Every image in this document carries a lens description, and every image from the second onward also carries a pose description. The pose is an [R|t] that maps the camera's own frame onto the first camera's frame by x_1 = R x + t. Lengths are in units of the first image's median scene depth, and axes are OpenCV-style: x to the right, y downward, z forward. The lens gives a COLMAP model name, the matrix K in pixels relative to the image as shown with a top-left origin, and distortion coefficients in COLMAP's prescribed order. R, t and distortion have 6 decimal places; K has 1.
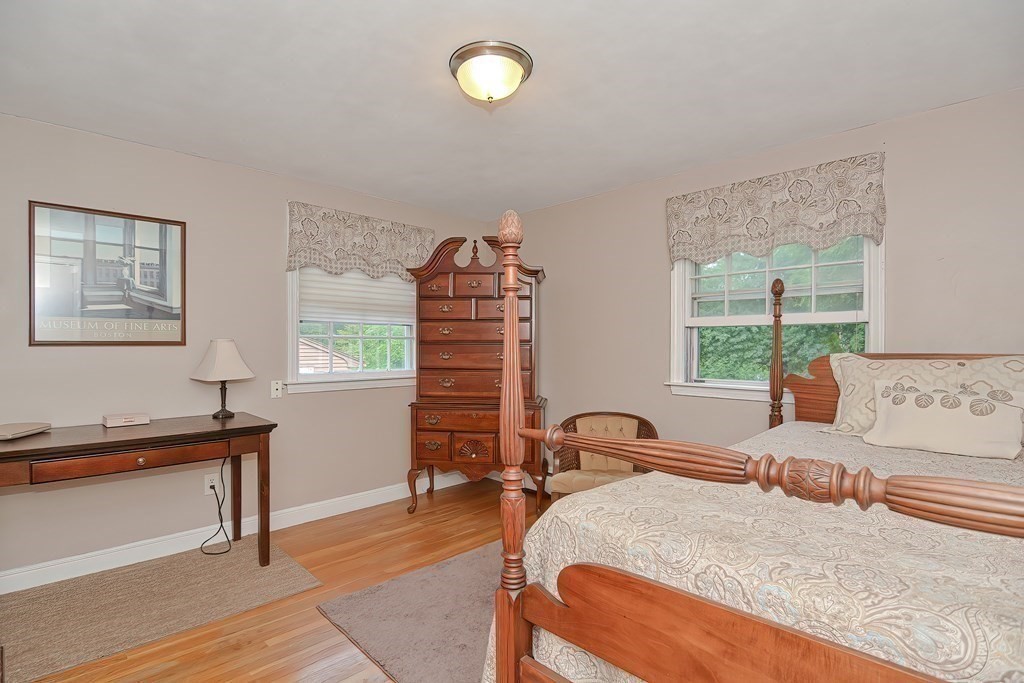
lens RADIAL K [[497.1, 0, 509.6], [0, 497.1, 348.4], [0, 0, 1]] dist [-0.008443, -0.011248]
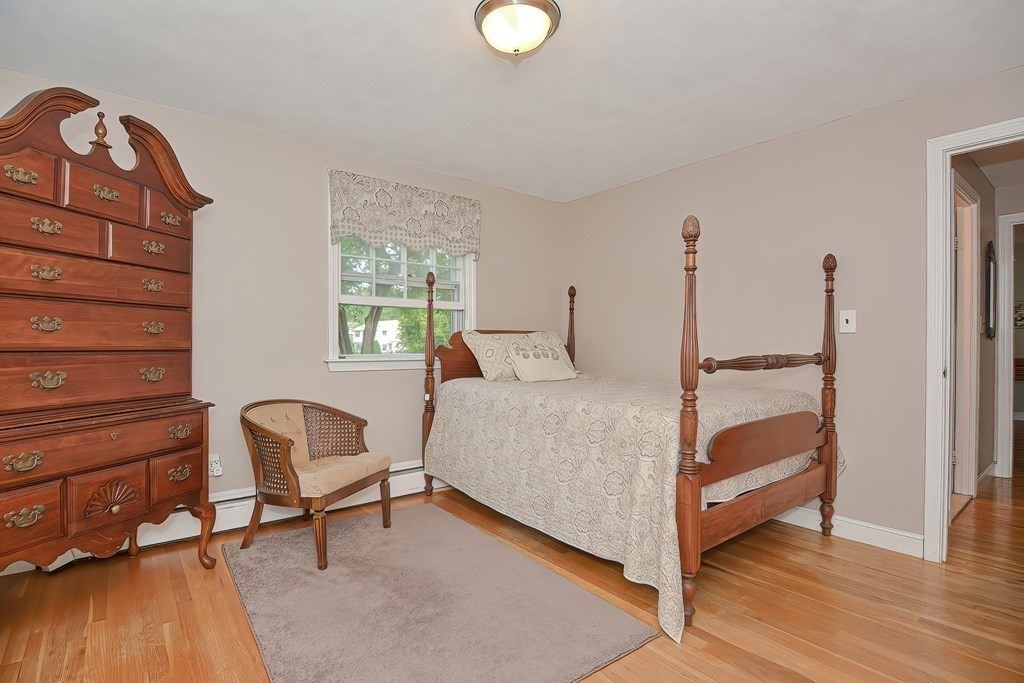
lens RADIAL K [[497.1, 0, 509.6], [0, 497.1, 348.4], [0, 0, 1]] dist [-0.008443, -0.011248]
pose [[0.112966, -0.008838, 0.993560, -0.670526], [0.004265, 0.999956, 0.008410, 0.044416], [-0.993590, 0.003287, 0.112998, 0.607770]]
